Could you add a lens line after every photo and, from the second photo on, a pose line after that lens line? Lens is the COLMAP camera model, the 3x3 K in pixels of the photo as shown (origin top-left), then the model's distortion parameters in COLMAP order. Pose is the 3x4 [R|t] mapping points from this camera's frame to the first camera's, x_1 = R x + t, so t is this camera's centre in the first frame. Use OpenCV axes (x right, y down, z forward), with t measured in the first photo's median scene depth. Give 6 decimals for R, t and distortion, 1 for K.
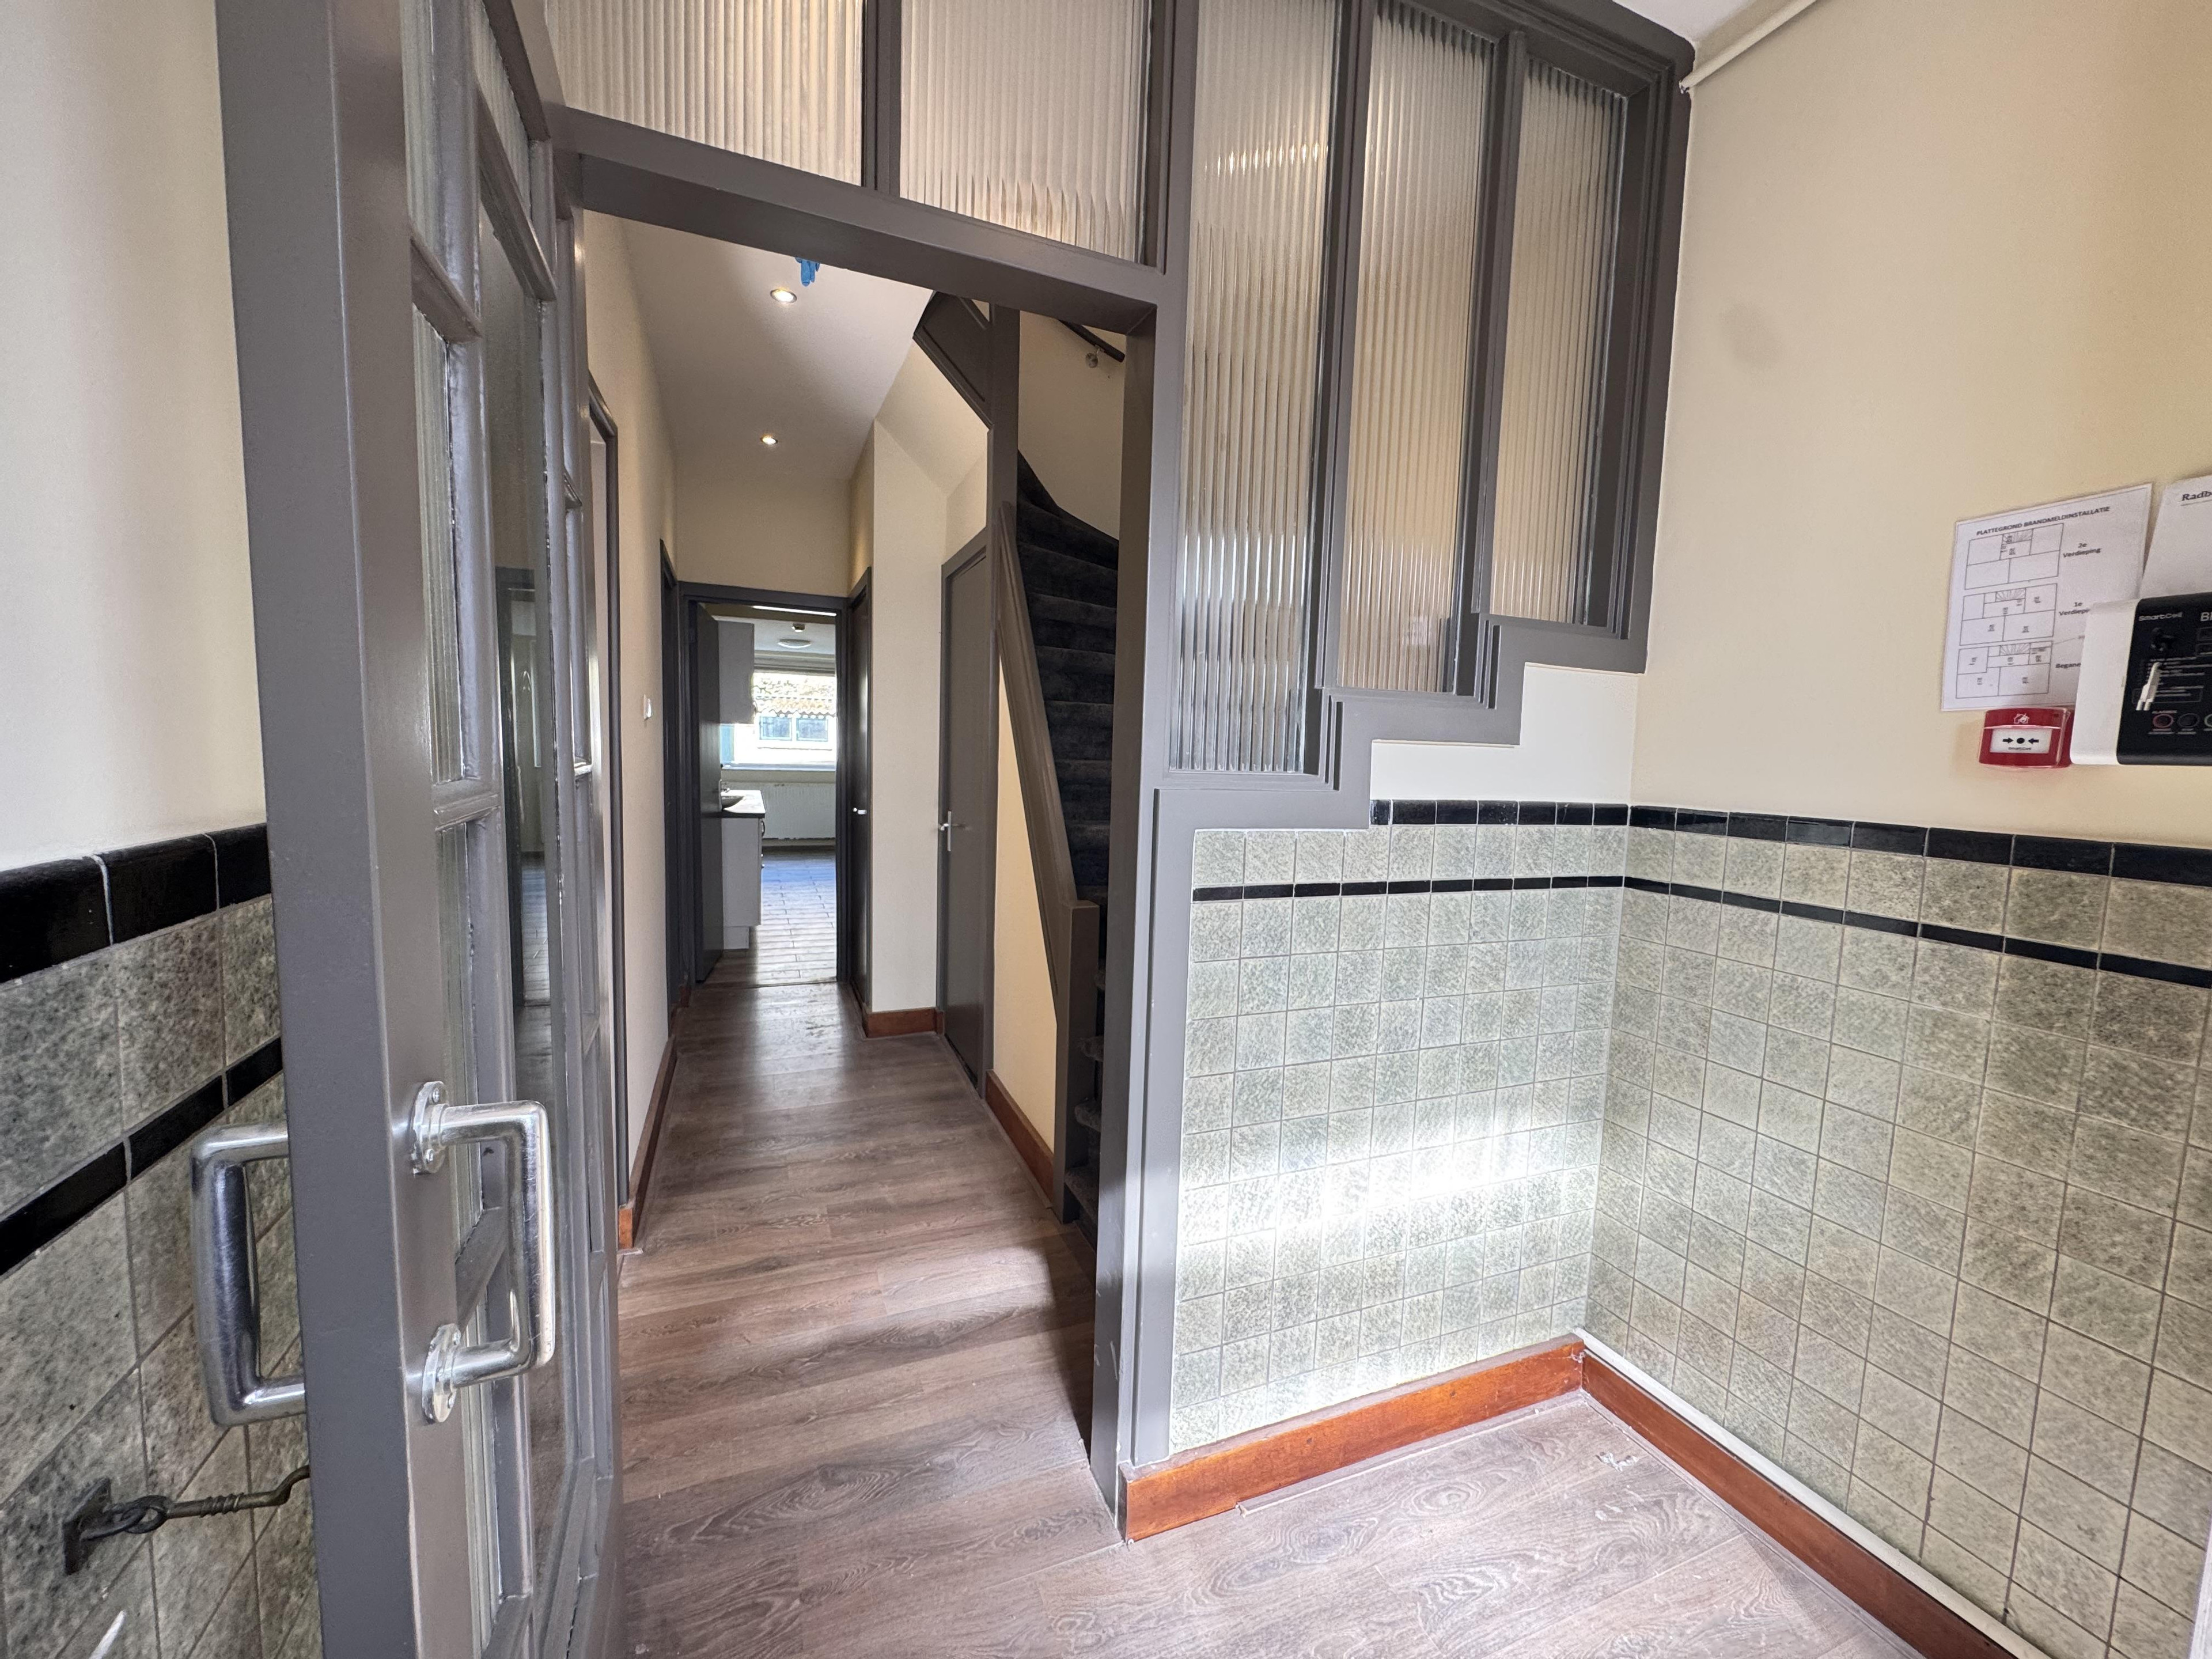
lens RADIAL K [[879.5, 0, 1106.0], [0, 879.5, 829.5], [0, 0, 1]] dist [-0.001869, 0.000066]
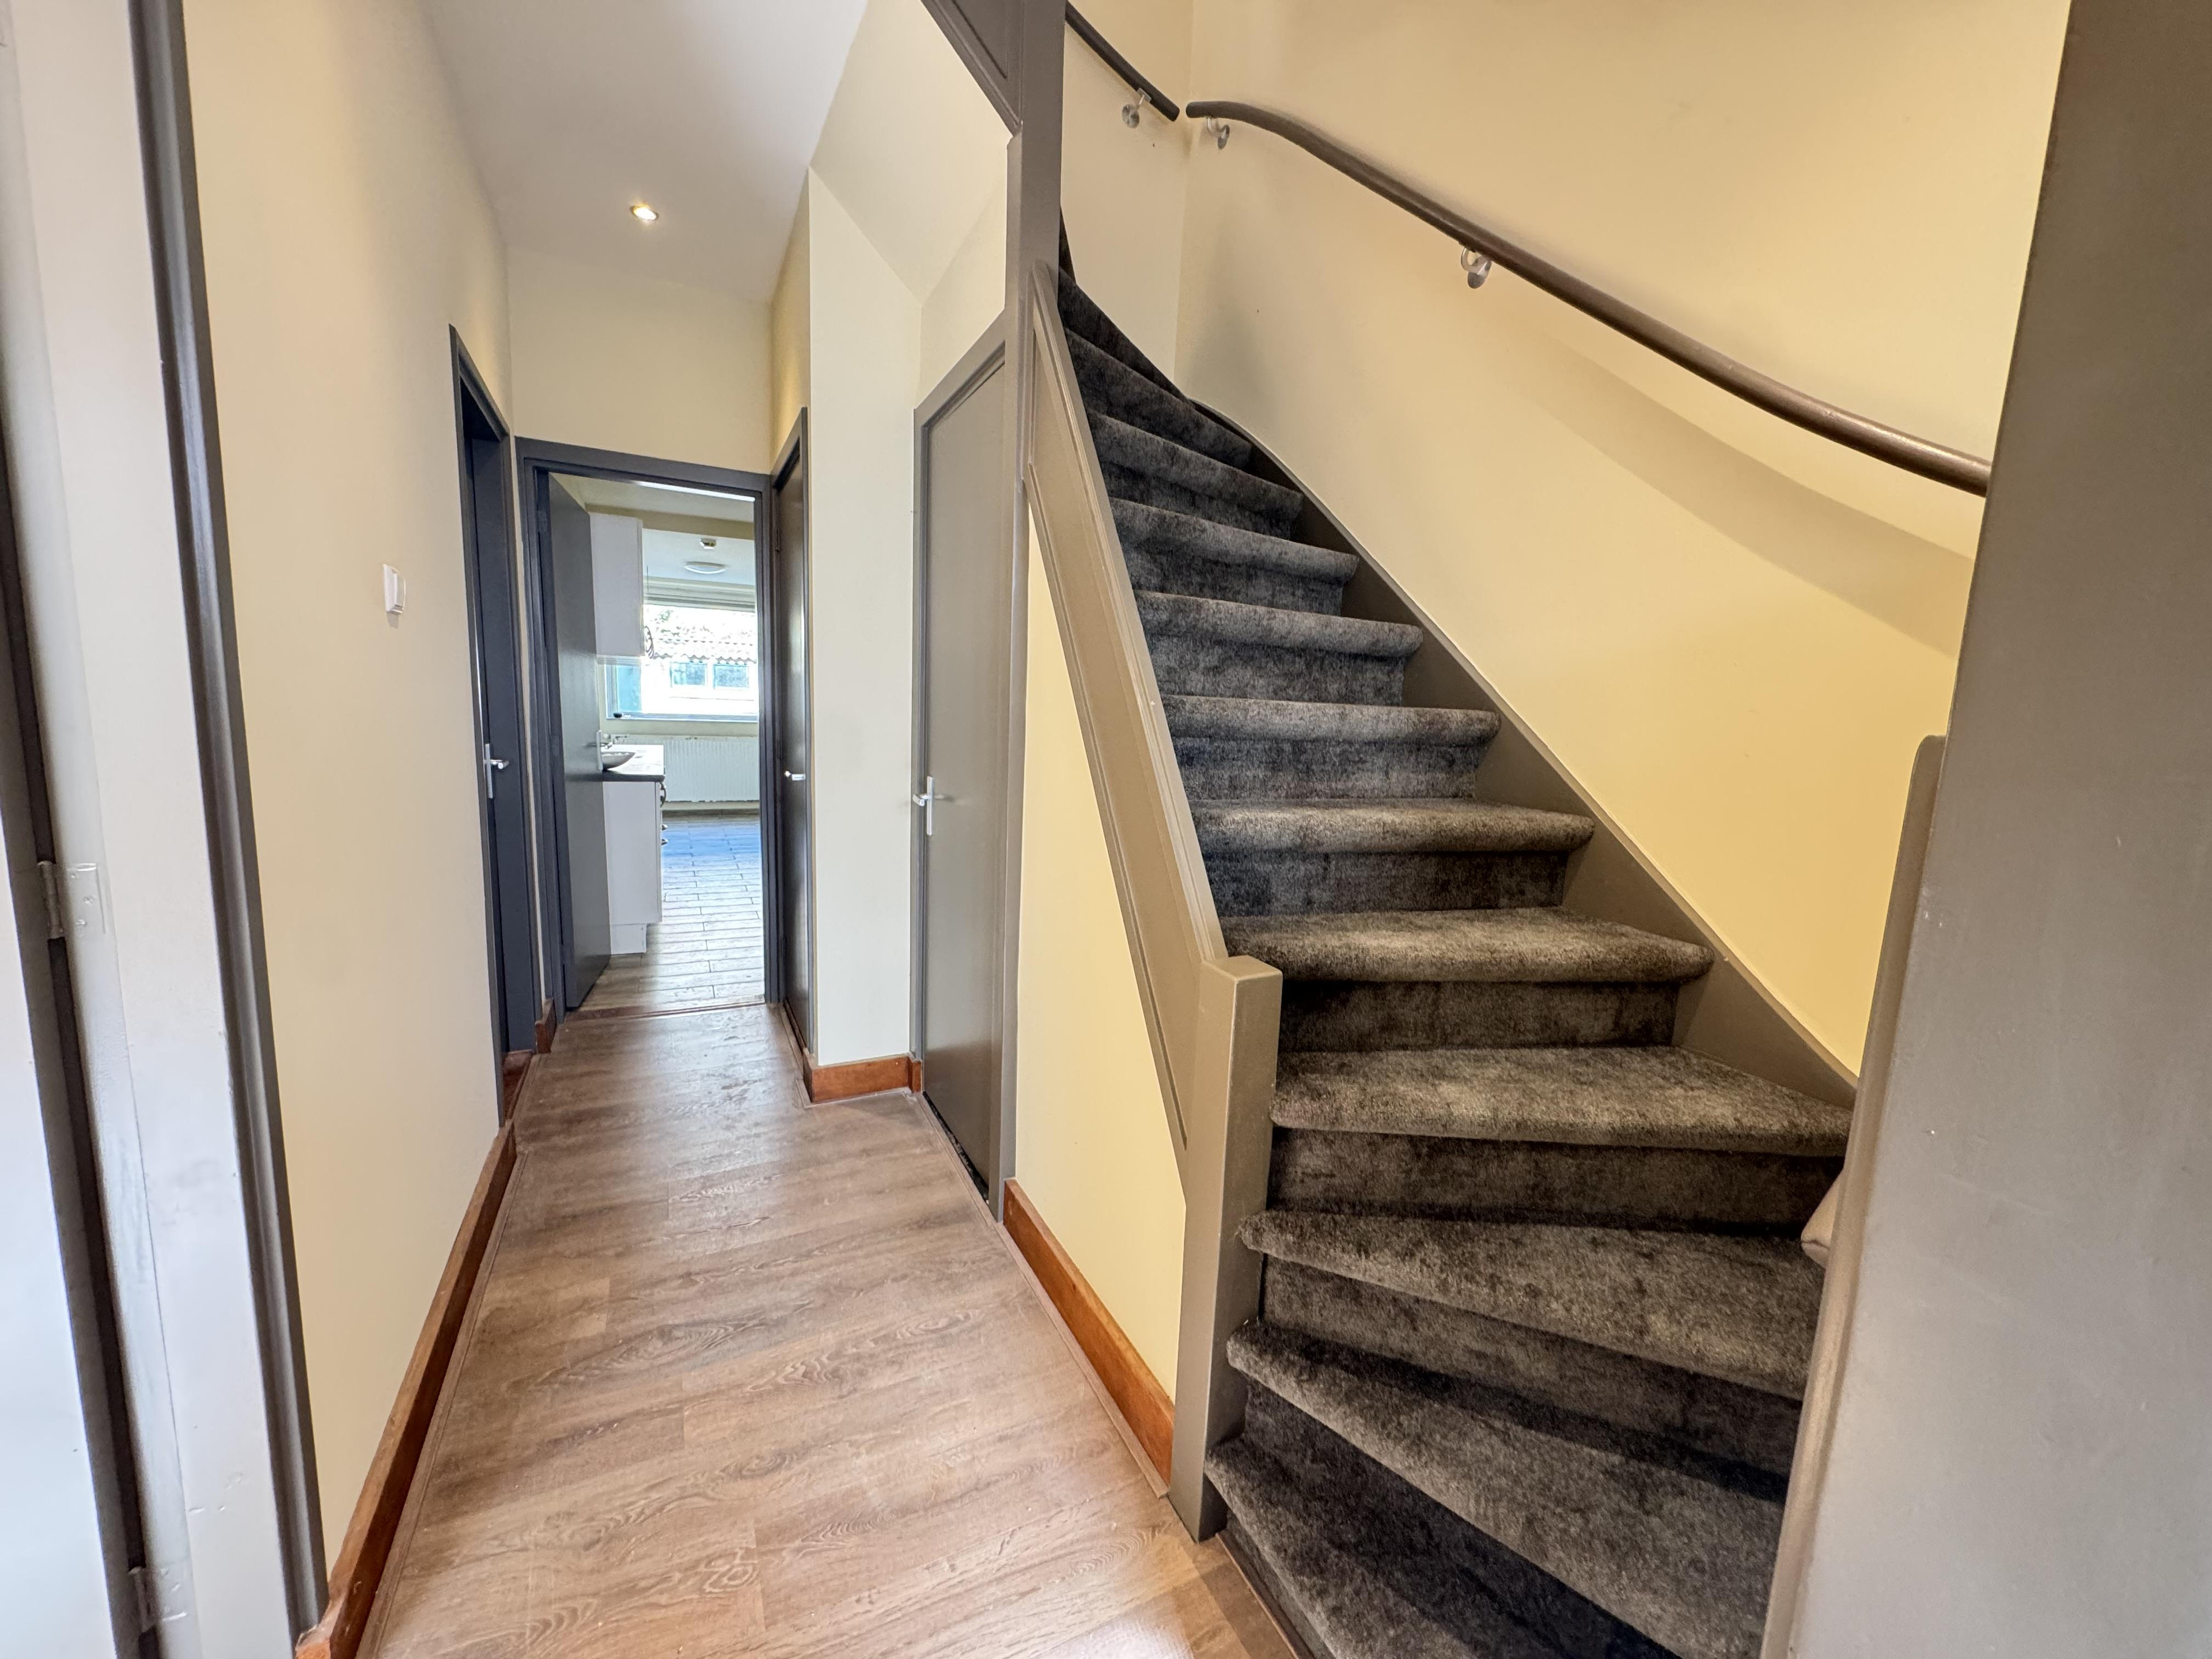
lens RADIAL K [[879.5, 0, 1106.0], [0, 879.5, 829.5], [0, 0, 1]] dist [-0.001869, 0.000066]
pose [[0.997109, -0.003135, 0.075916, -0.092634], [-0.000660, 0.998753, 0.049912, -0.013947], [-0.075978, -0.049818, 0.995864, 0.303632]]
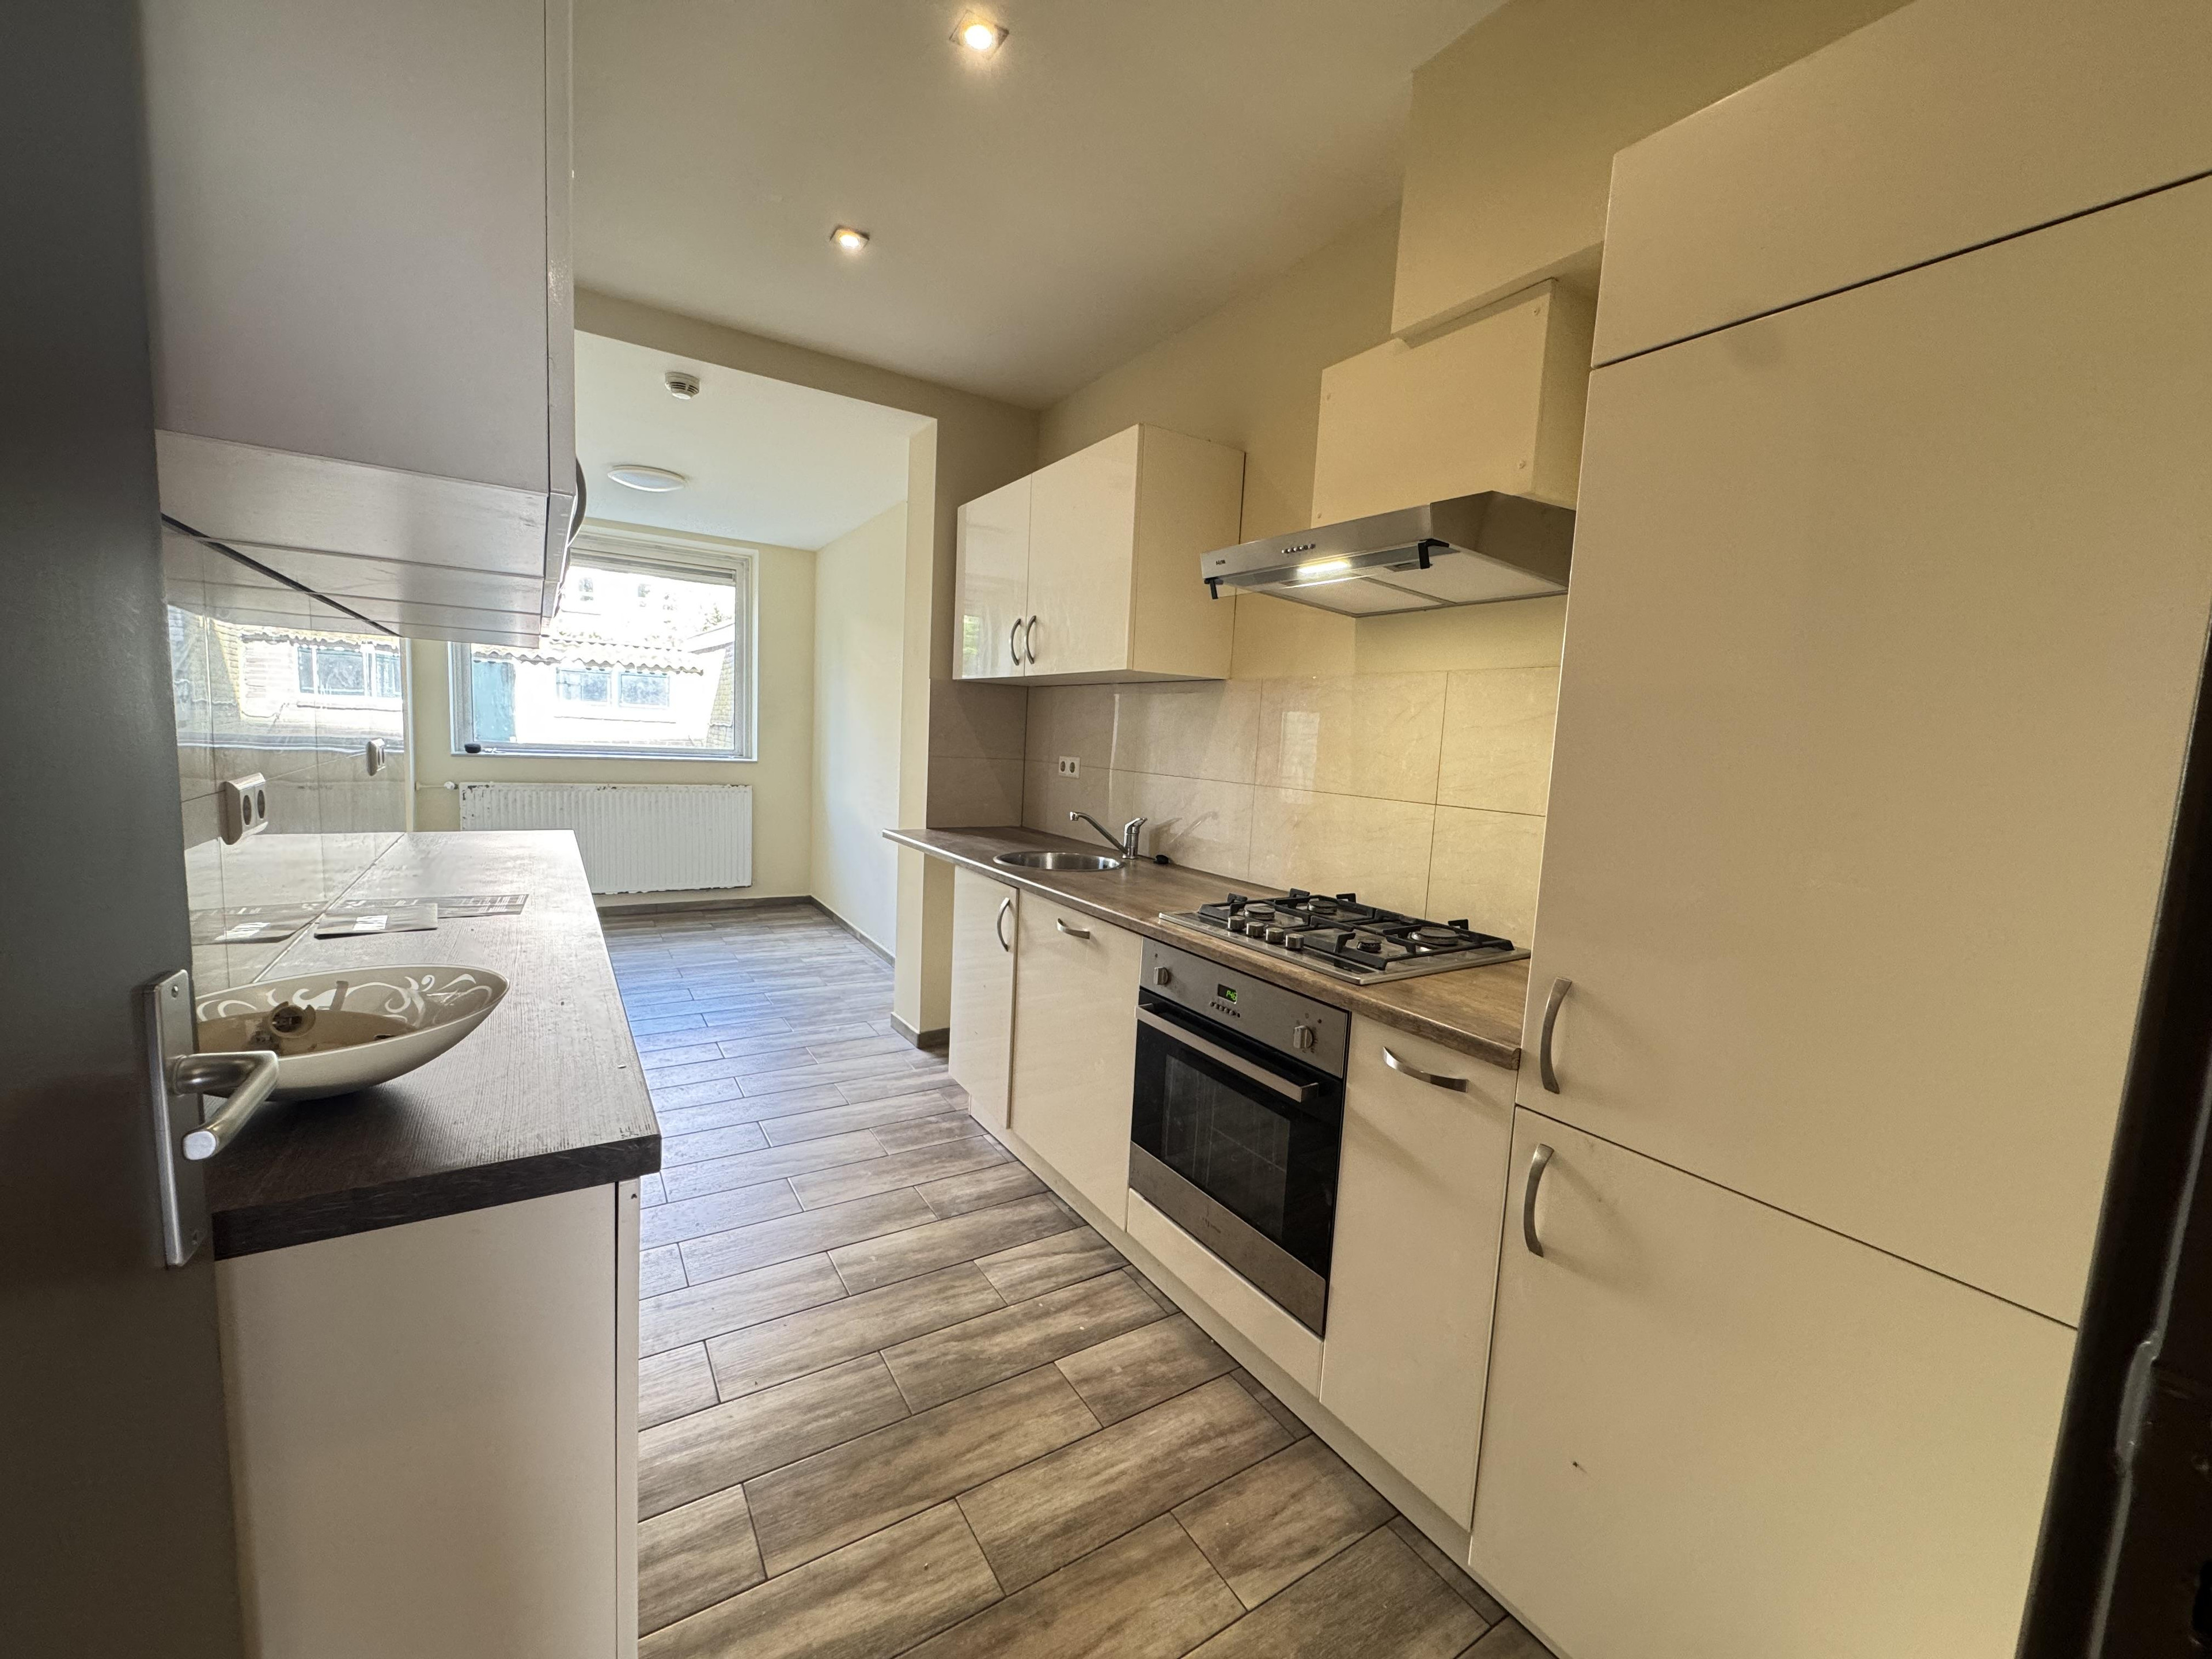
lens RADIAL K [[875.4, 0, 1106.0], [0, 875.4, 829.5], [0, 0, 1]] dist [-0.001871, -0.000431]
pose [[0.982501, -0.002728, 0.186239, -0.493455], [-0.001543, 0.999739, 0.022786, -0.104240], [-0.186252, -0.022674, 0.982240, 1.215043]]
